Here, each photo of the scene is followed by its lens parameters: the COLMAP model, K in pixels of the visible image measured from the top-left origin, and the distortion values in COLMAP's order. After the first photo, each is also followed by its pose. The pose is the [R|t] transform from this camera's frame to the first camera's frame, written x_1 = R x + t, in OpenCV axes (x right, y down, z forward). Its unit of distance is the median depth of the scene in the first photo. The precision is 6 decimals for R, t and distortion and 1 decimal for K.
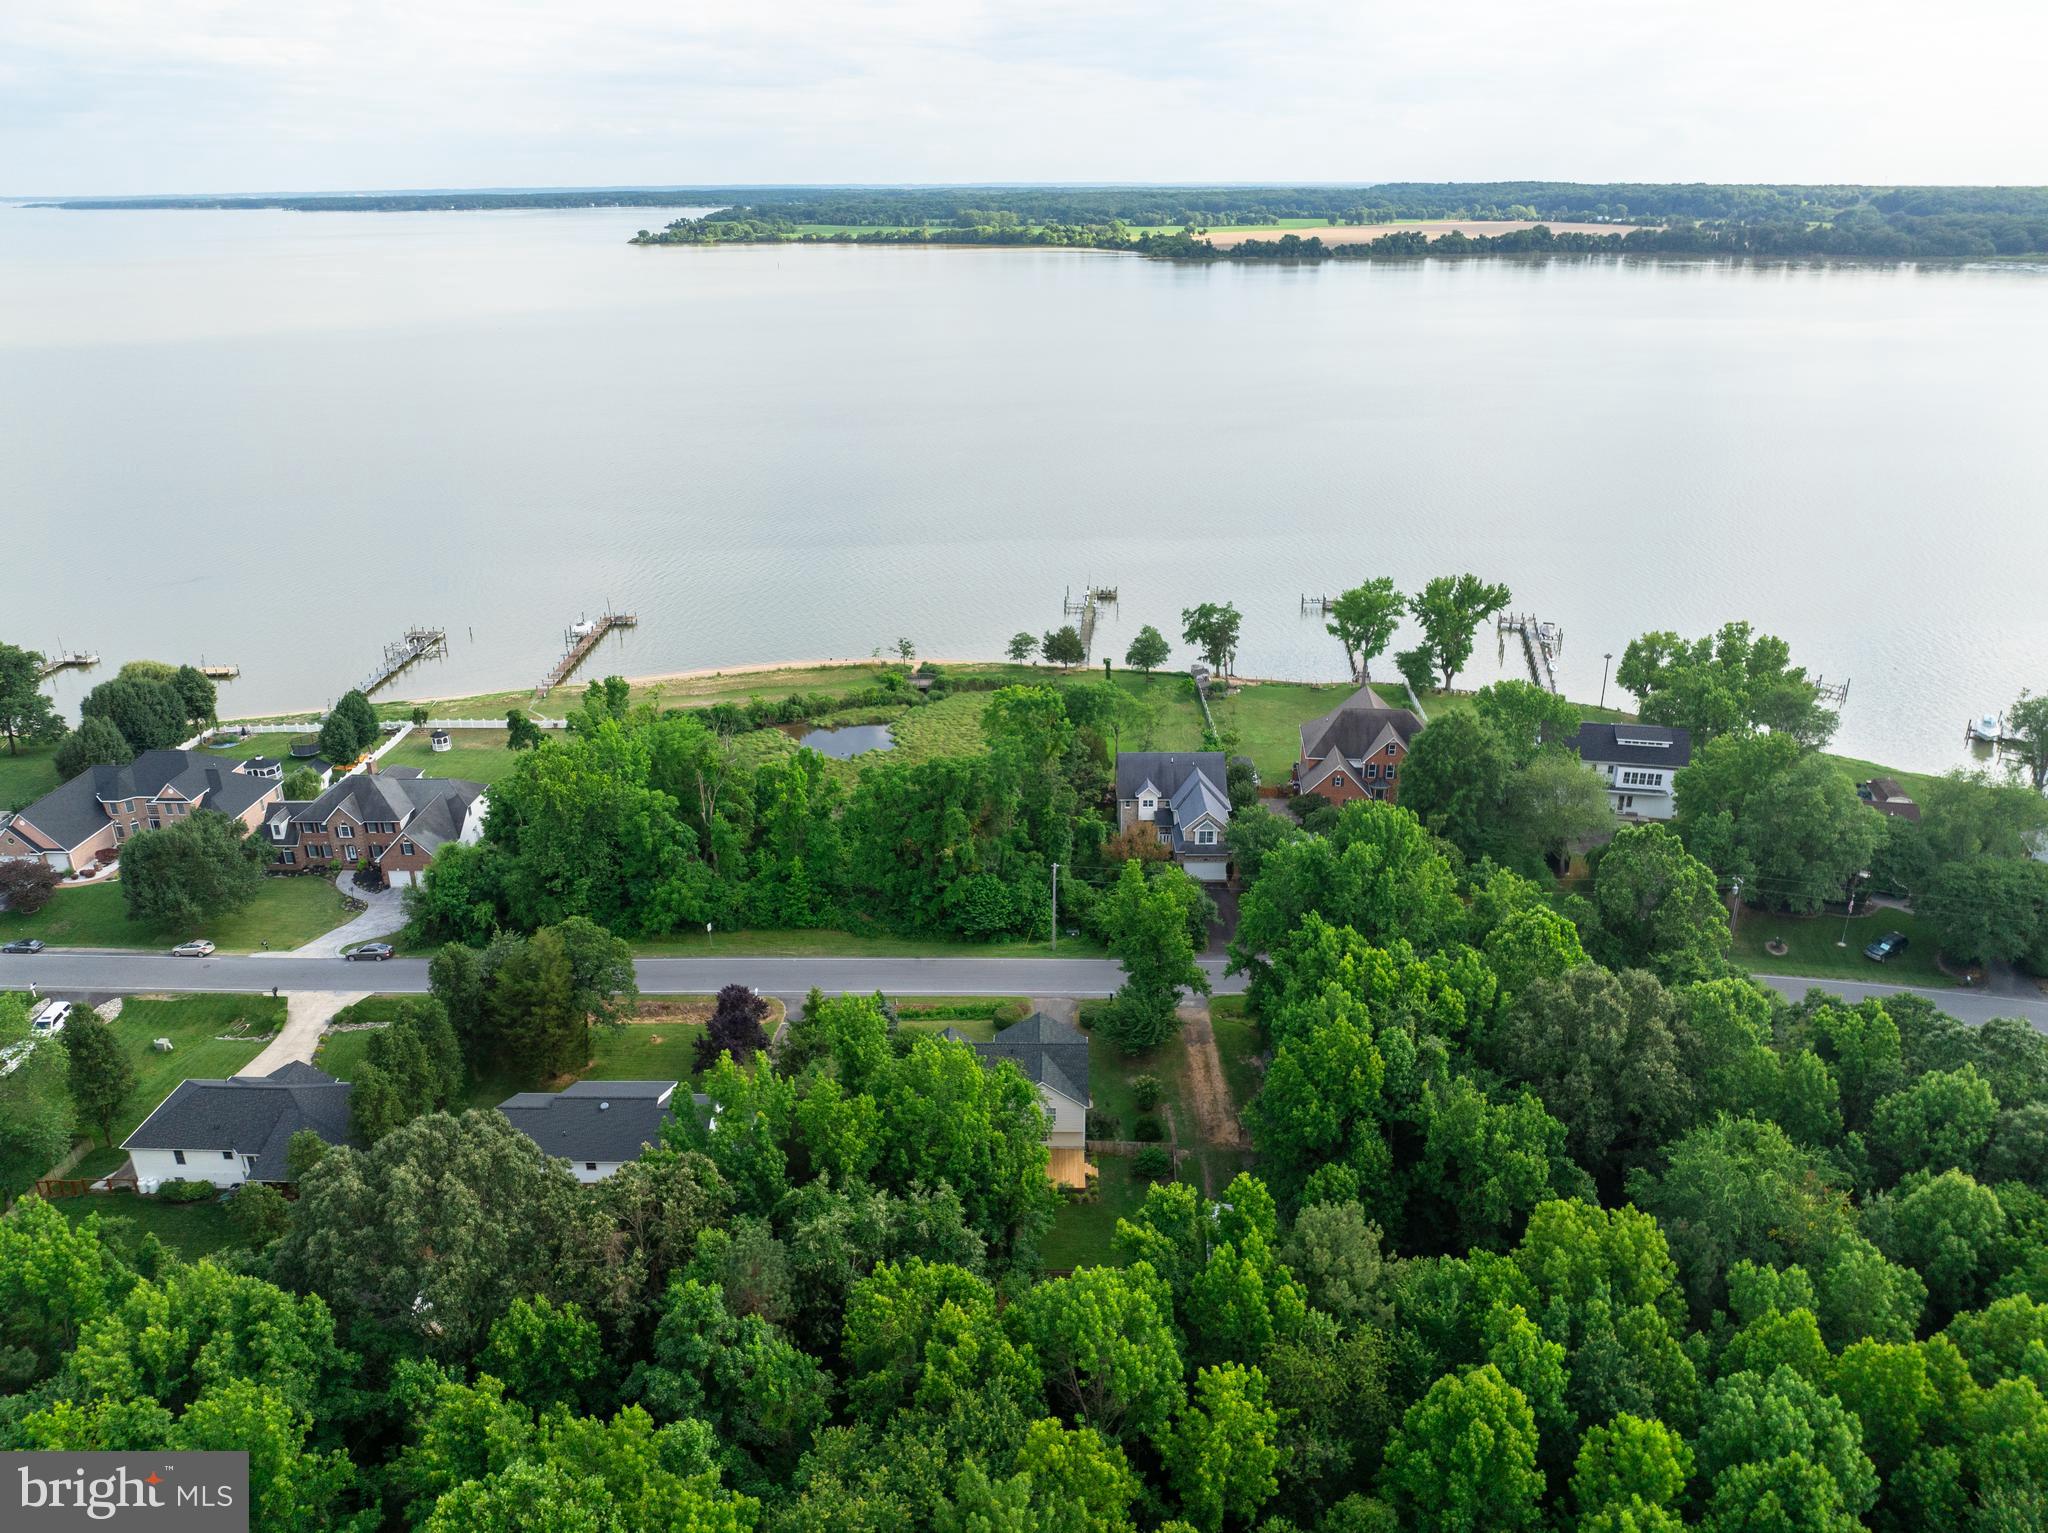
lens RADIAL K [[1437.6, 0, 1031.9], [0, 1437.6, 765.8], [0, 0, 1]] dist [-0.038638, 0.003701]
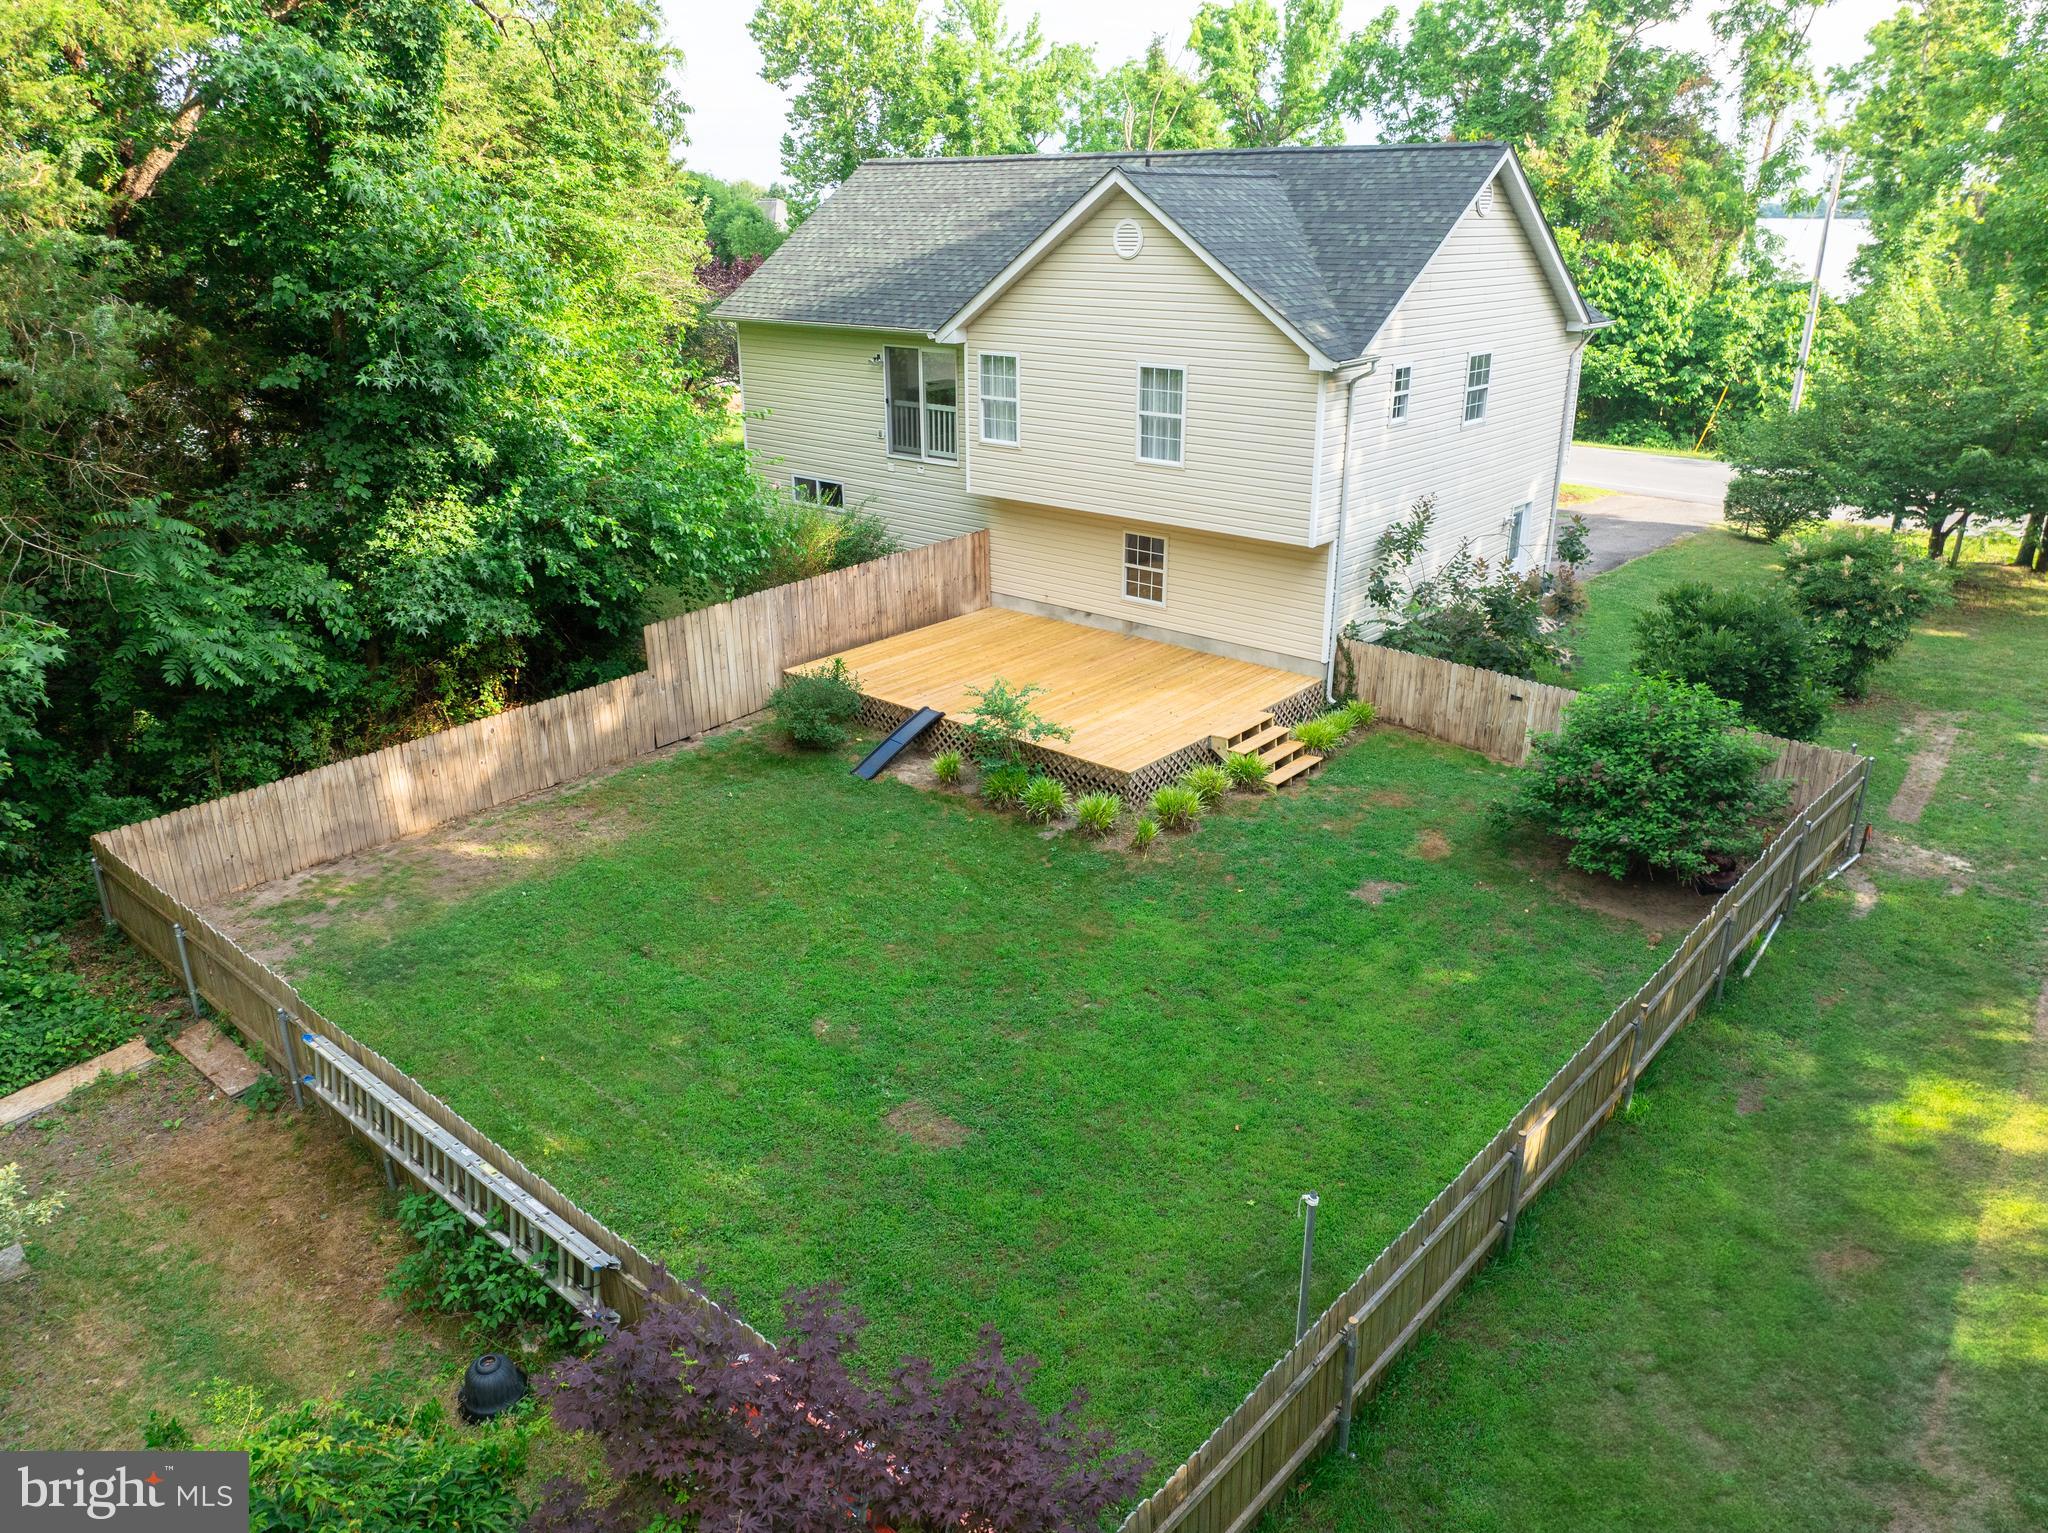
lens RADIAL K [[1439.8, 0, 1031.0], [0, 1439.8, 769.2], [0, 0, 1]] dist [-0.040516, 0.004479]
pose [[0.759146, 0.231941, -0.608195, 0.108907], [-0.244342, 0.967574, 0.064007, 0.246625], [0.603320, 0.100017, 0.791203, 0.745641]]
